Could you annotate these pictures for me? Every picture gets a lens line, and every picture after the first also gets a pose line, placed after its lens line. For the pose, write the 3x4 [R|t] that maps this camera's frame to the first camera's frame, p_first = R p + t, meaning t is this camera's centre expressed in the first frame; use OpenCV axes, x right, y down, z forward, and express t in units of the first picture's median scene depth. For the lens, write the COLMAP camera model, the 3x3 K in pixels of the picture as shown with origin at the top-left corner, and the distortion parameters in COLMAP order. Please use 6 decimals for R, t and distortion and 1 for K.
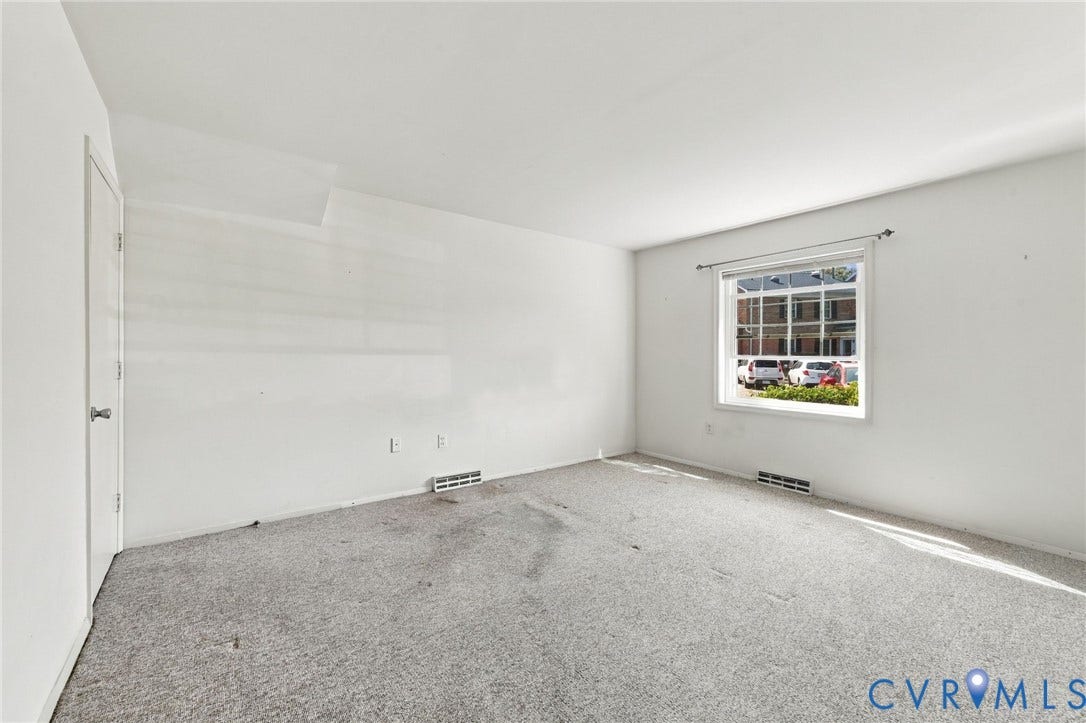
lens RADIAL K [[436.9, 0, 532.8], [0, 436.9, 350.2], [0, 0, 1]] dist [-0.001377, -0.000109]
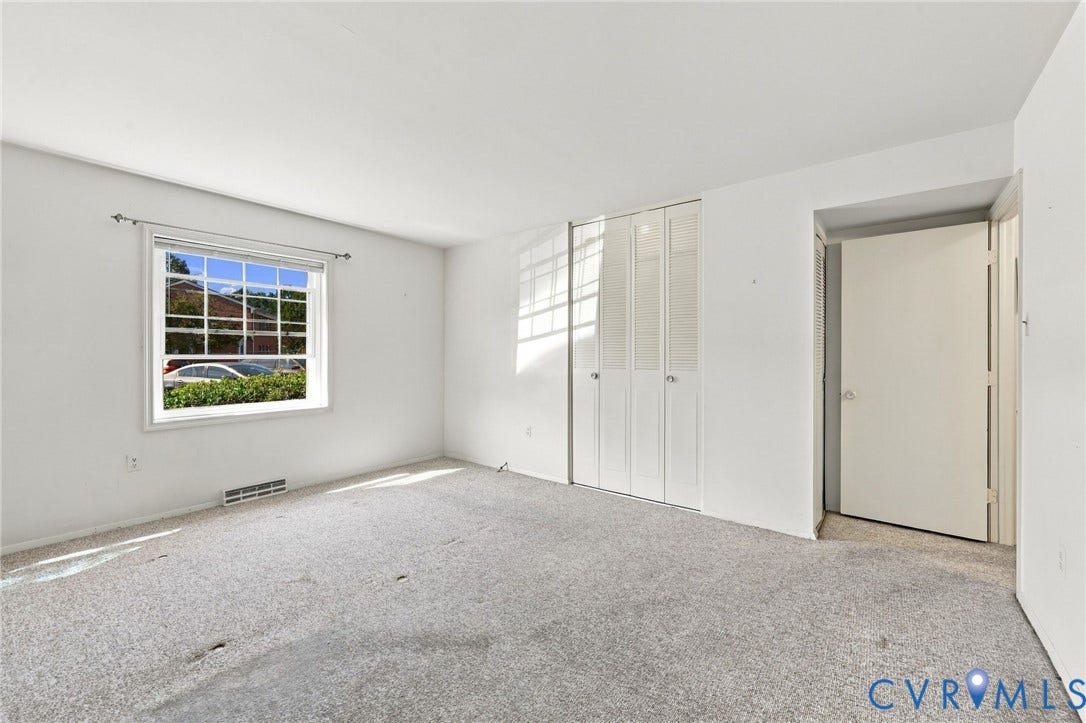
lens RADIAL K [[436.9, 0, 532.8], [0, 436.9, 350.2], [0, 0, 1]] dist [-0.001377, -0.000109]
pose [[-0.246220, -0.003549, 0.969208, -0.501342], [-0.011678, 0.999932, 0.000694, -0.003826], [-0.969144, -0.011148, -0.246244, 0.722557]]
